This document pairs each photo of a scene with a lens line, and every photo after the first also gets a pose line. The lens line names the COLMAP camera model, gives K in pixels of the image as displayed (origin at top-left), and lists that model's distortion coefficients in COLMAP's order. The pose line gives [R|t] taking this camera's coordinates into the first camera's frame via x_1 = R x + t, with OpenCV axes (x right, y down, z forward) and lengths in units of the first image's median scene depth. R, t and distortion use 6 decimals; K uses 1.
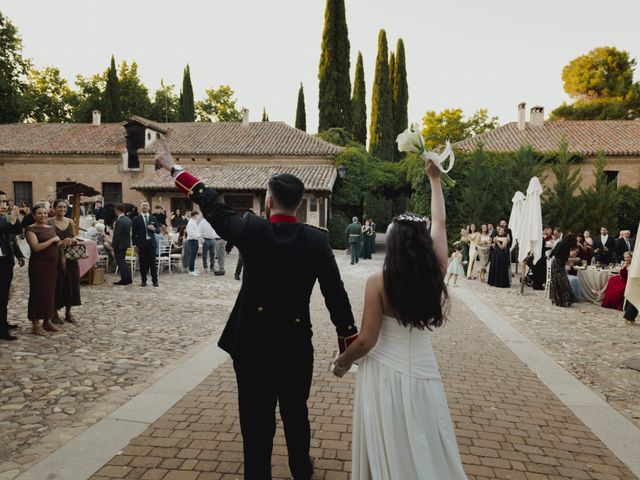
lens RADIAL K [[476.7, 0, 320.0], [0, 476.7, 240.0], [0, 0, 1]] dist [-0.001217, -0.001461]
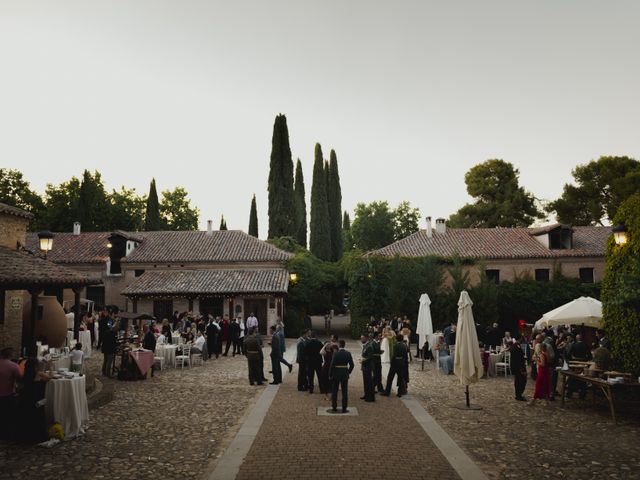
lens RADIAL K [[476.7, 0, 320.0], [0, 476.7, 240.0], [0, 0, 1]] dist [-0.001217, -0.001461]
pose [[0.991051, -0.014640, 0.132678, -0.034027], [0.035362, 0.987249, -0.155207, -0.024641], [-0.128714, 0.158509, 0.978932, -0.175570]]
